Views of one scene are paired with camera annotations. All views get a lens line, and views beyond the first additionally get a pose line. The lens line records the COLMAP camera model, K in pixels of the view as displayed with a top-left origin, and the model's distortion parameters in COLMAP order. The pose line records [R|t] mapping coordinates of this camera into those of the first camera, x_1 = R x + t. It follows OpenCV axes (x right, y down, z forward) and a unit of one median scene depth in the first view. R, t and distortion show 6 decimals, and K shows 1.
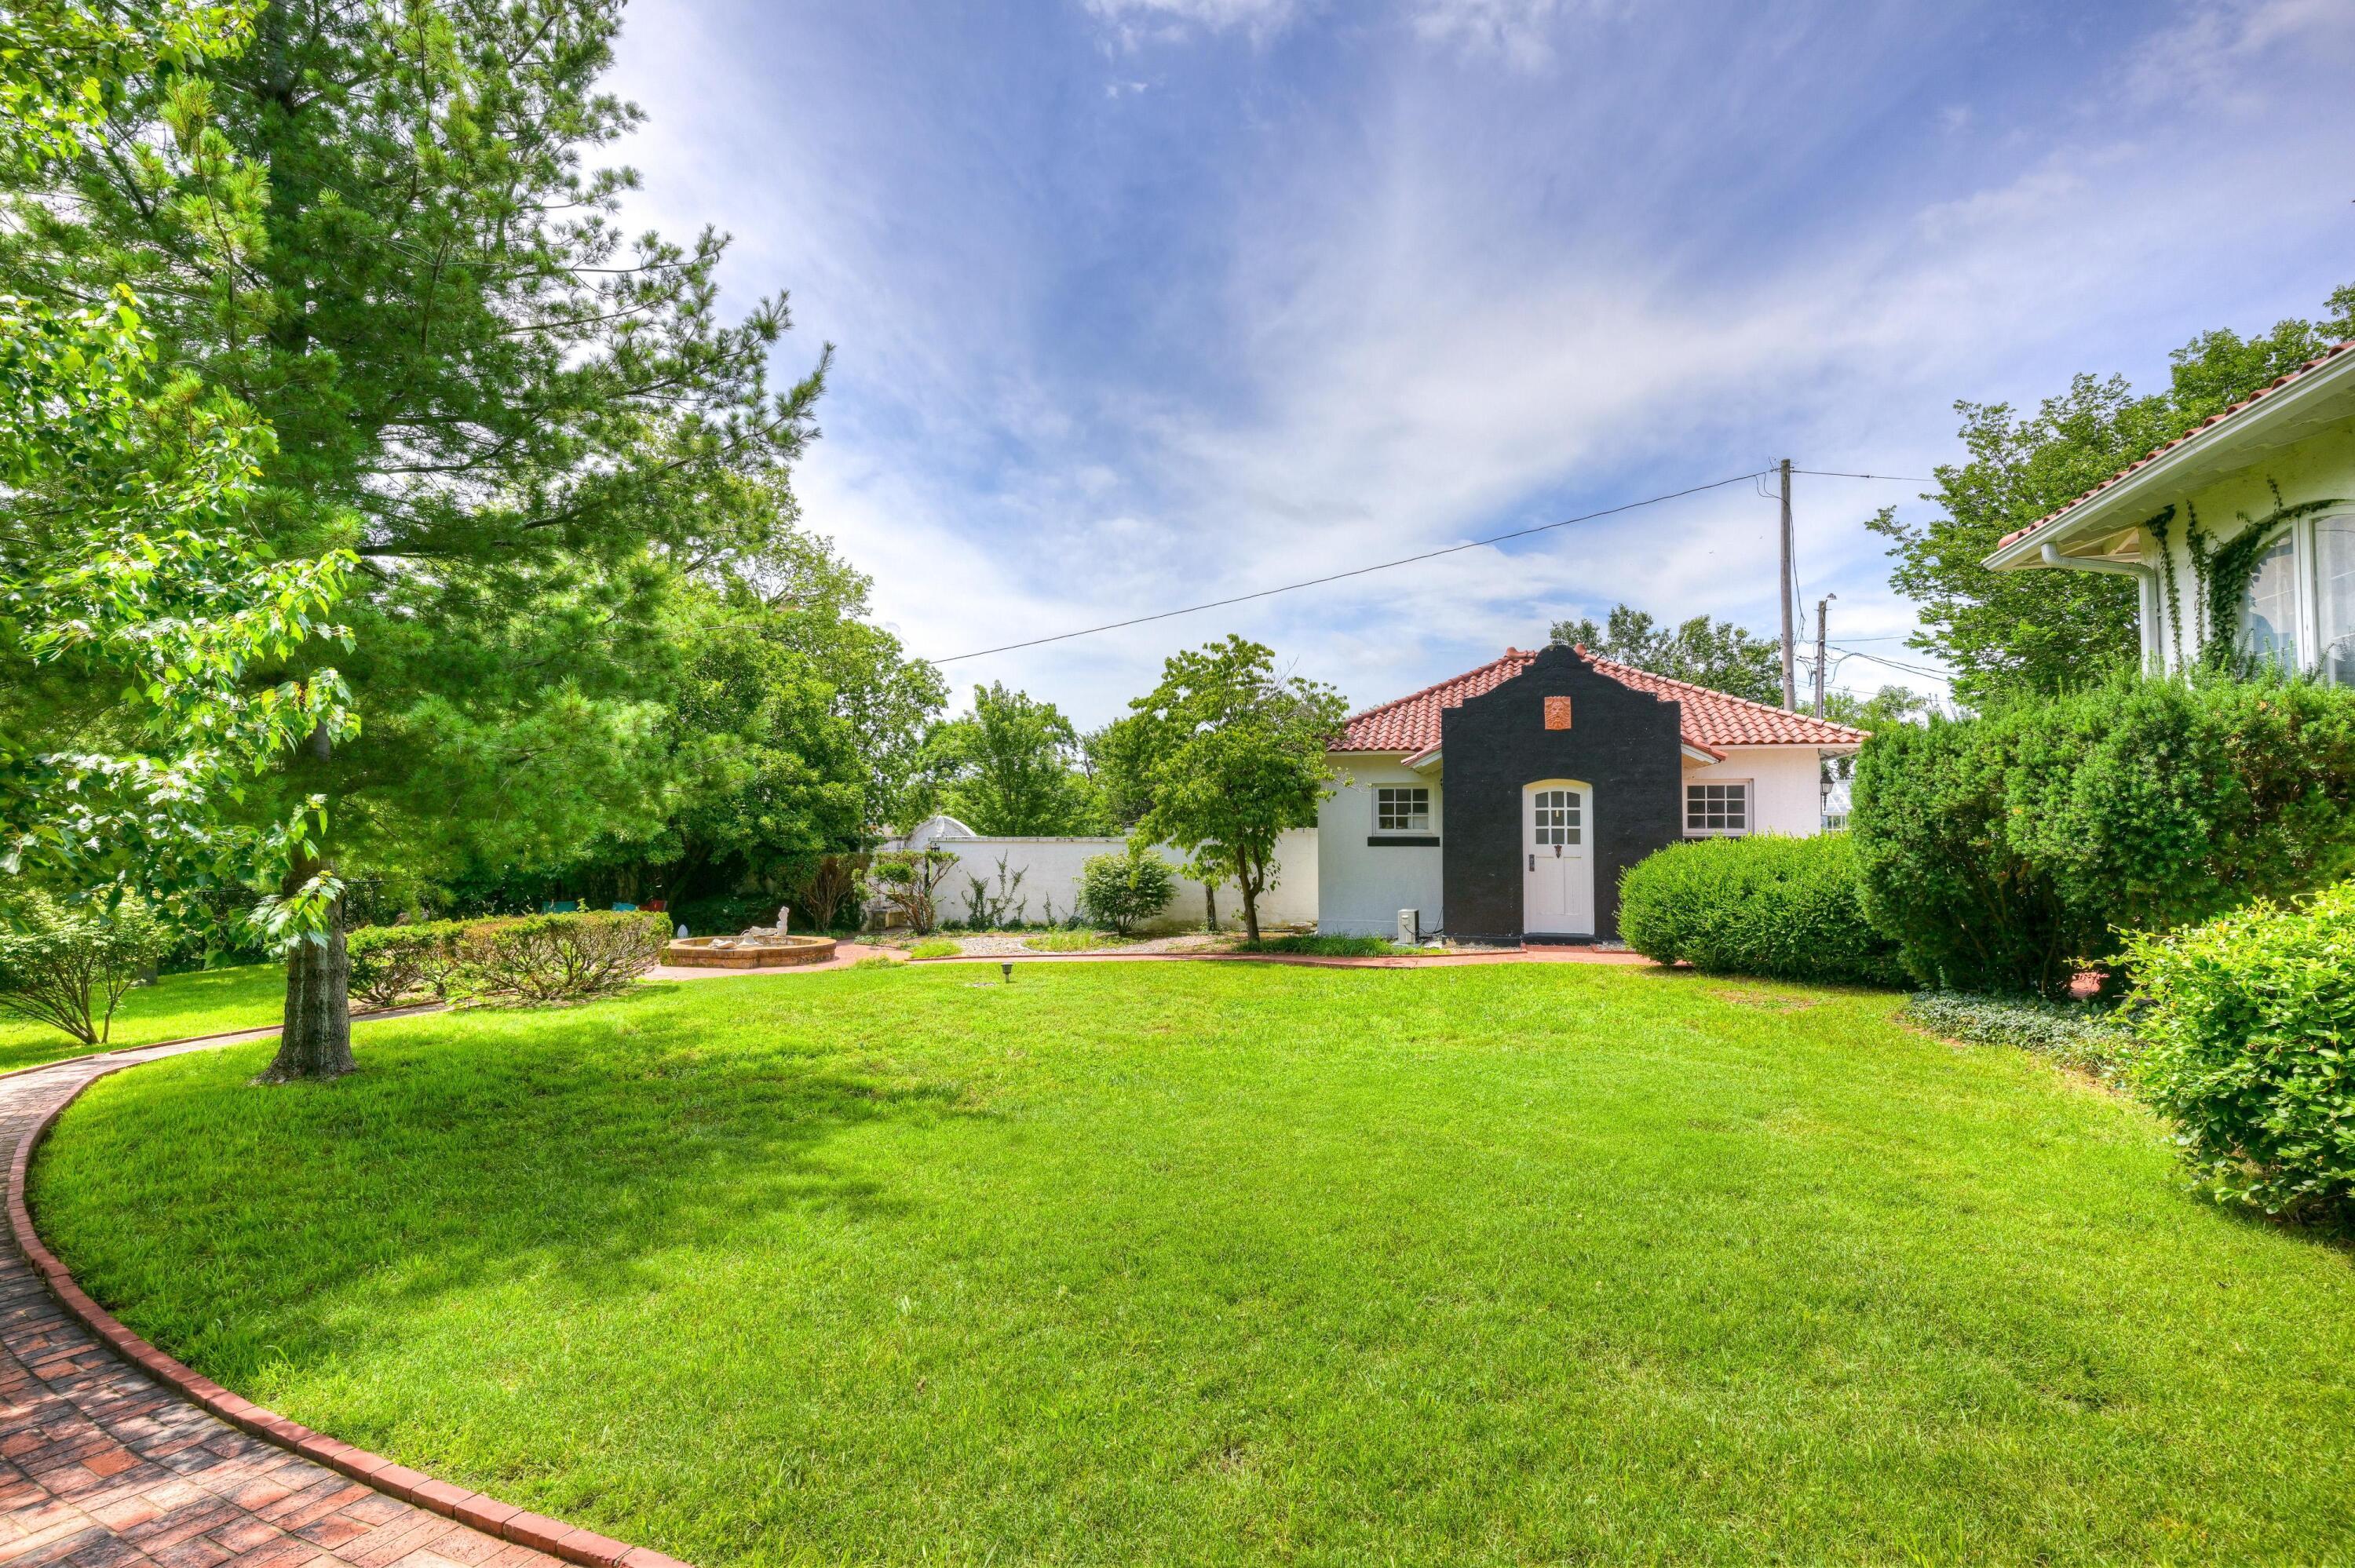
lens RADIAL K [[1116.6, 0, 1180.5], [0, 1116.6, 790.5], [0, 0, 1]] dist [-0.003783, 0.000797]
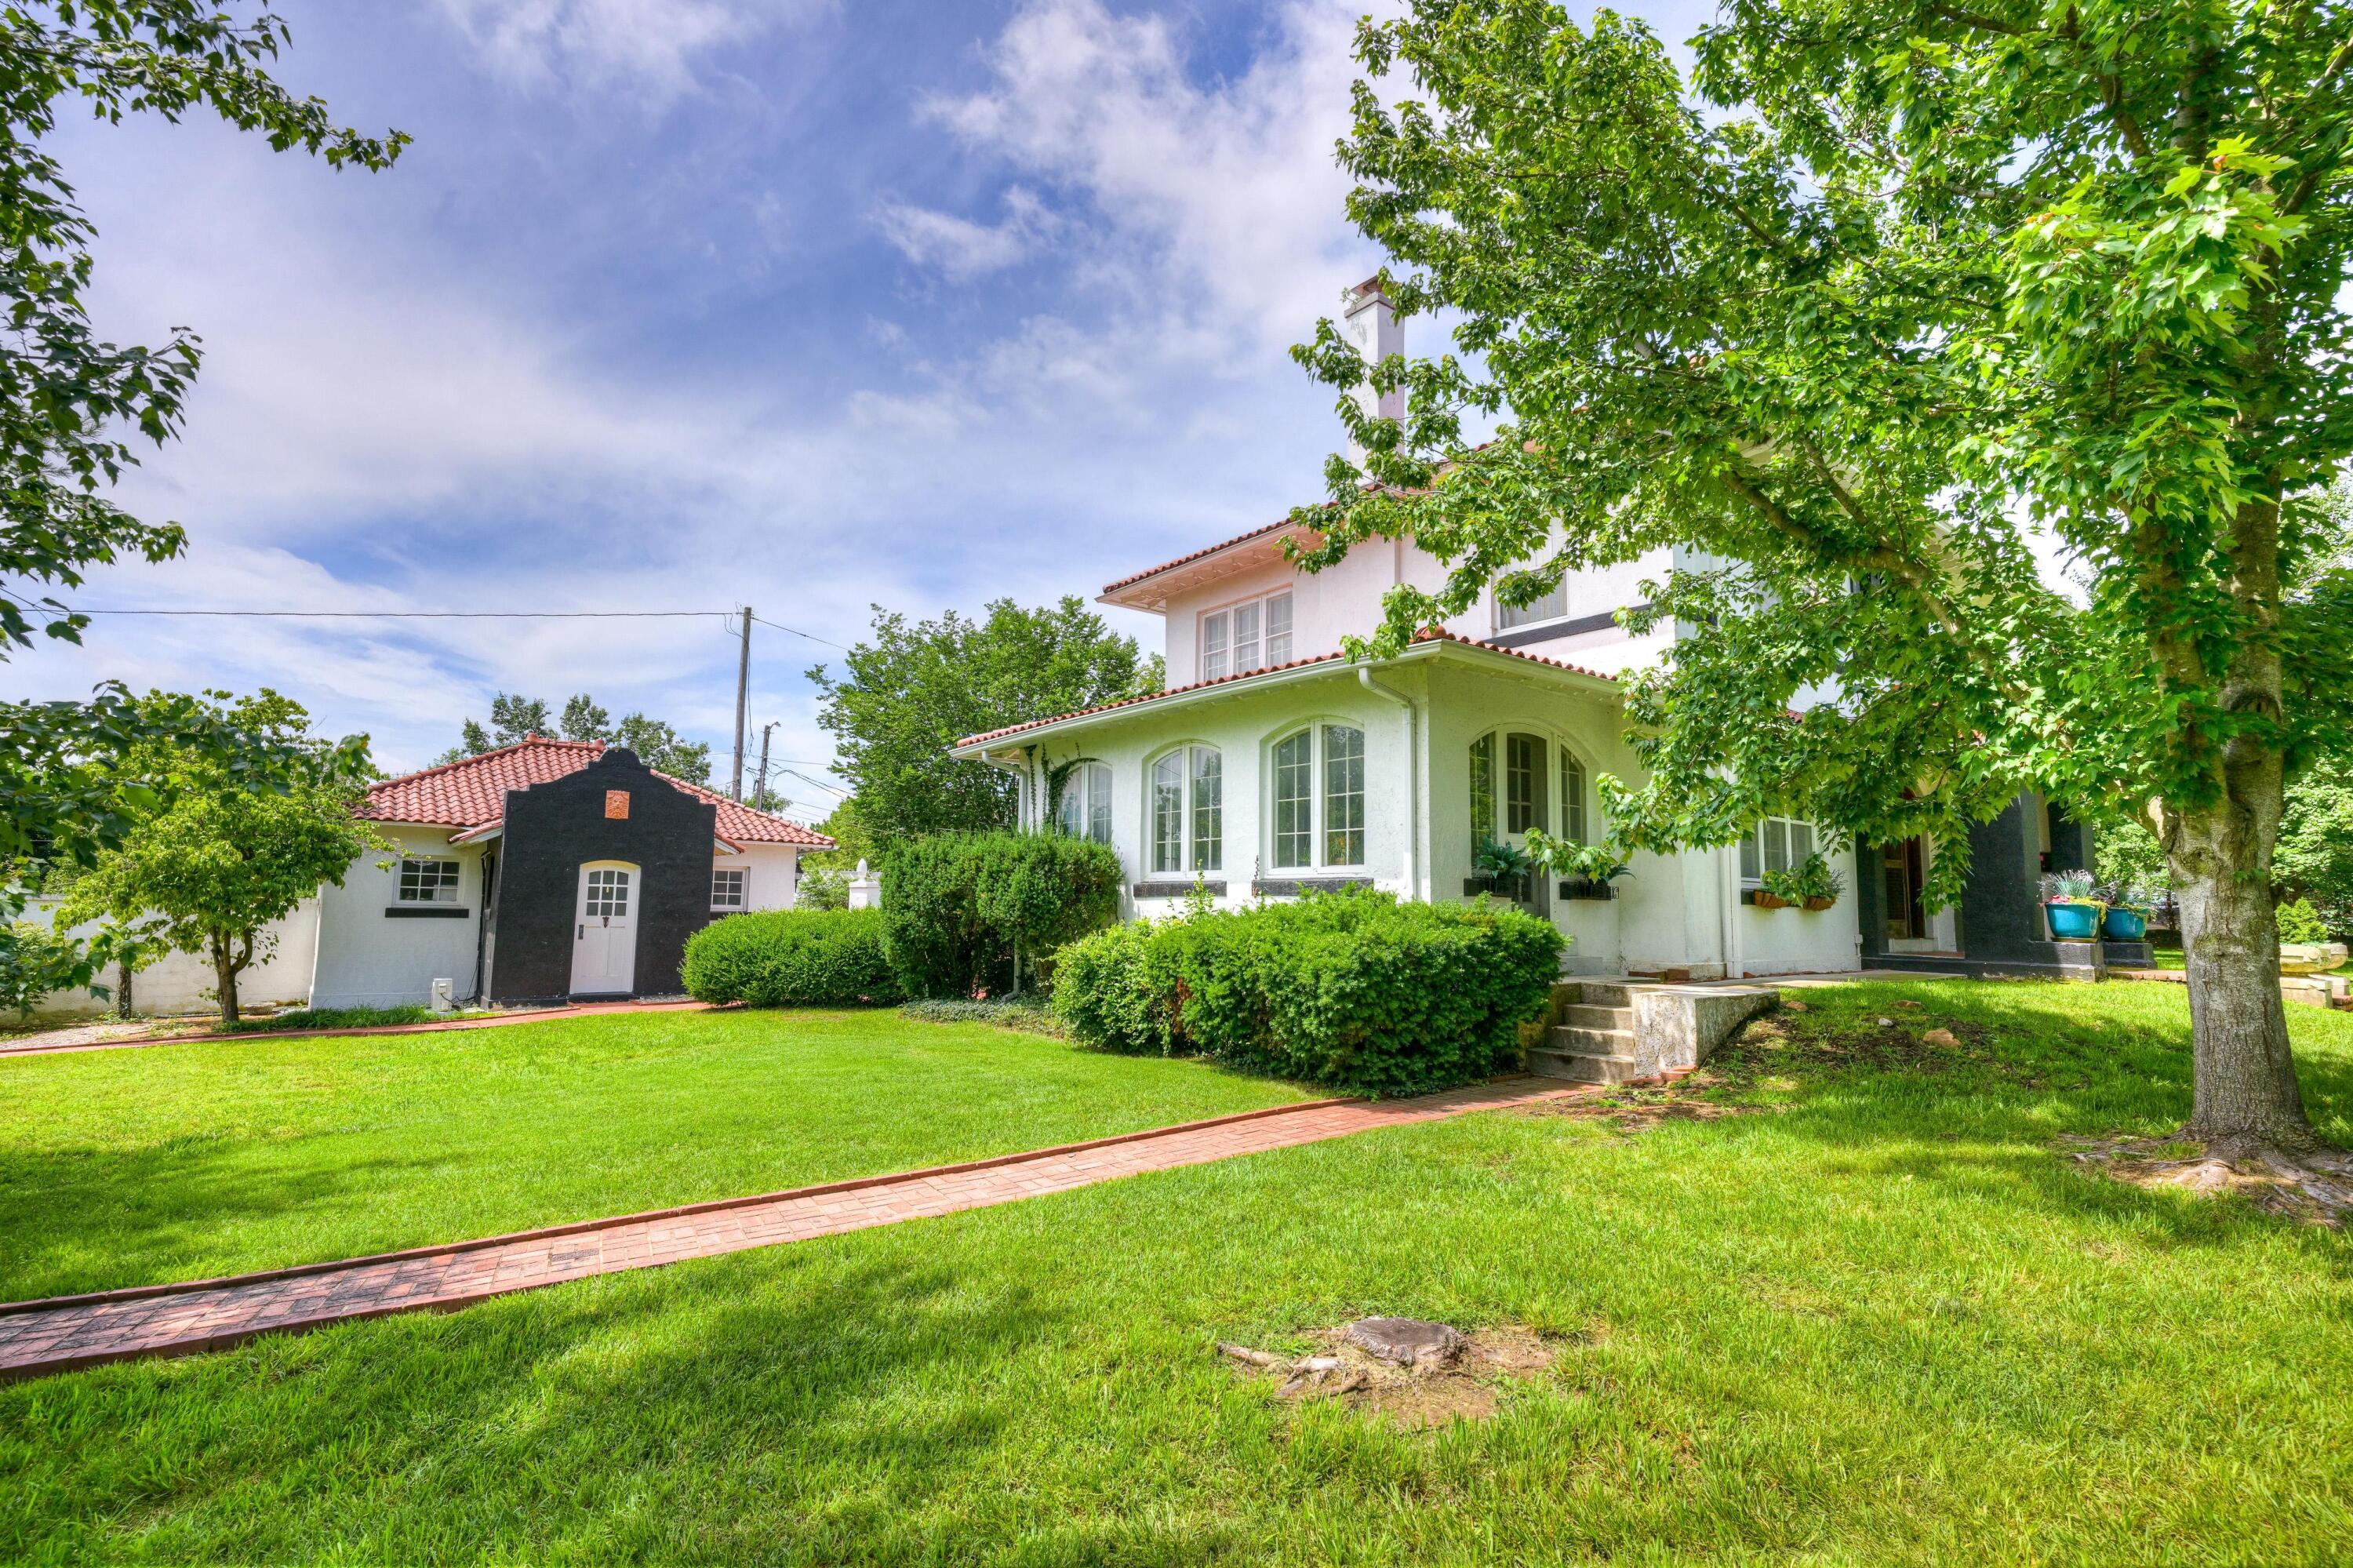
lens RADIAL K [[1159.3, 0, 1176.5], [0, 1159.3, 784.0], [0, 0, 1]] dist [0.002521, 0.002135]
pose [[0.580178, 0.101315, 0.808164, -0.308141], [-0.040992, 0.994608, -0.095261, 0.001775], [-0.813457, 0.022140, 0.581203, -0.197401]]
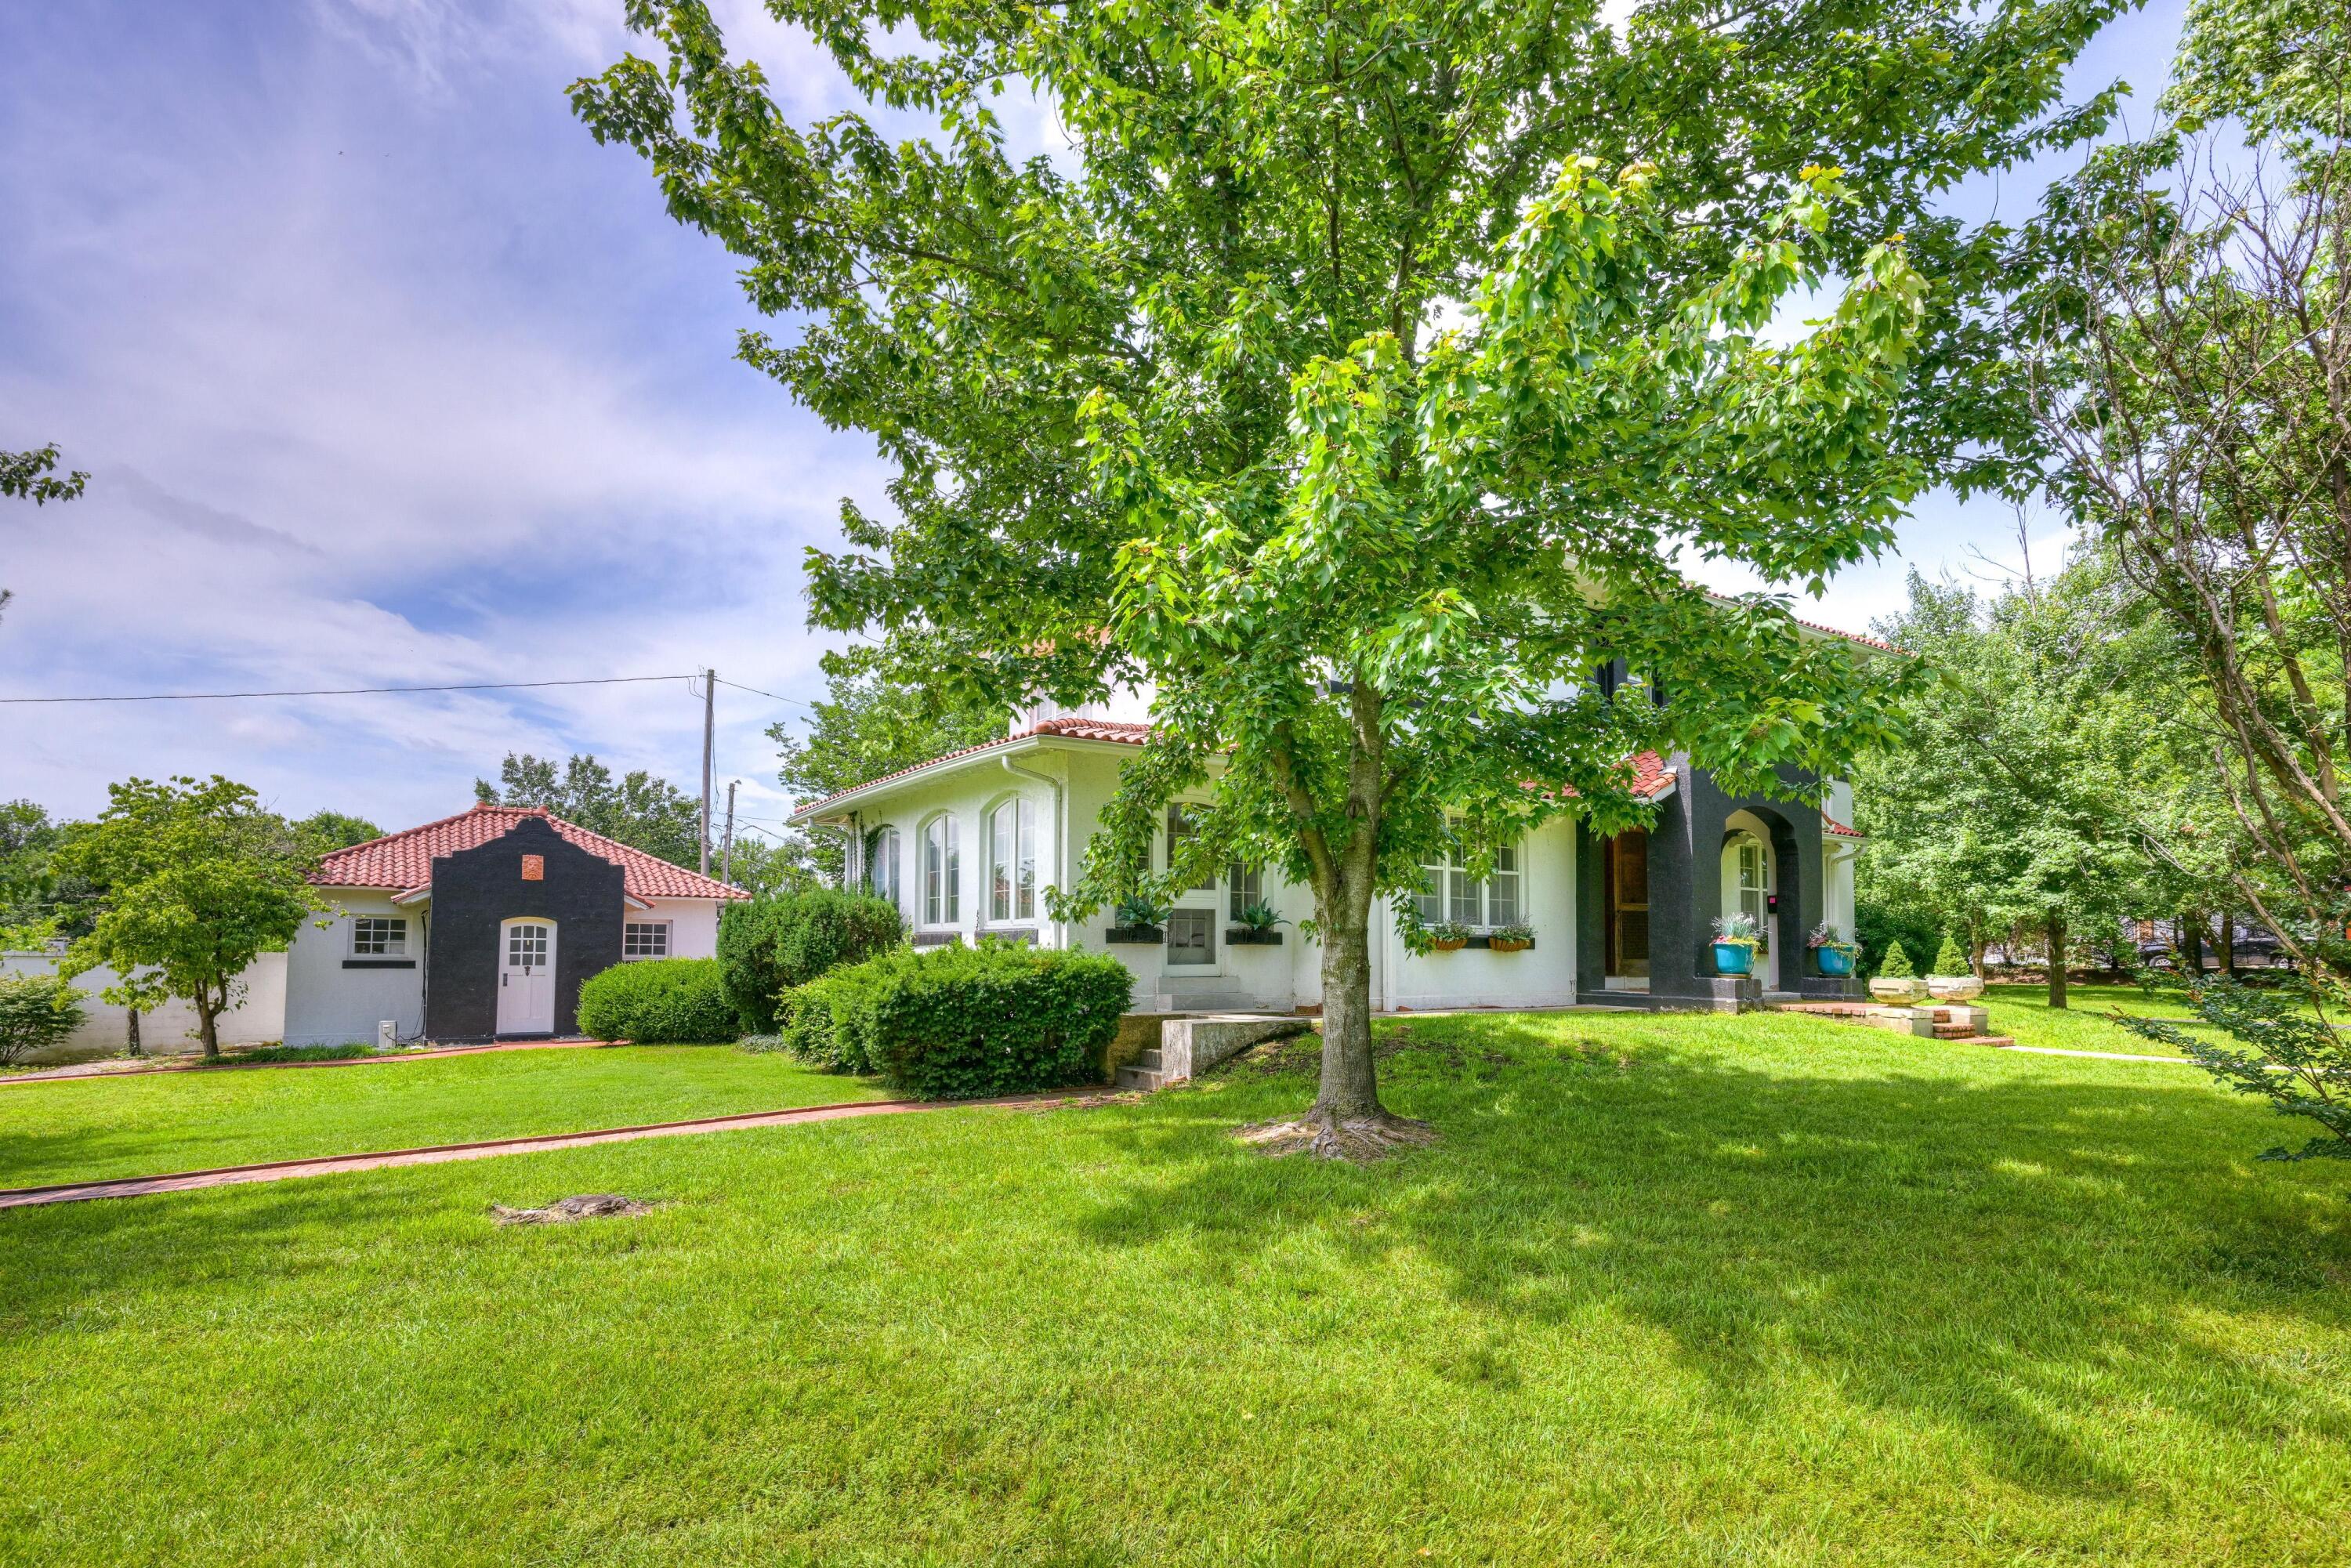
lens RADIAL K [[1232.1, 0, 1206.8], [0, 1232.1, 888.9], [0, 0, 1]] dist [-0.000708, -0.000035]
pose [[0.639295, 0.047071, 0.767520, -0.271192], [-0.030190, 0.998892, -0.036114, -0.014308], [-0.768369, -0.000083, 0.640007, -0.553518]]
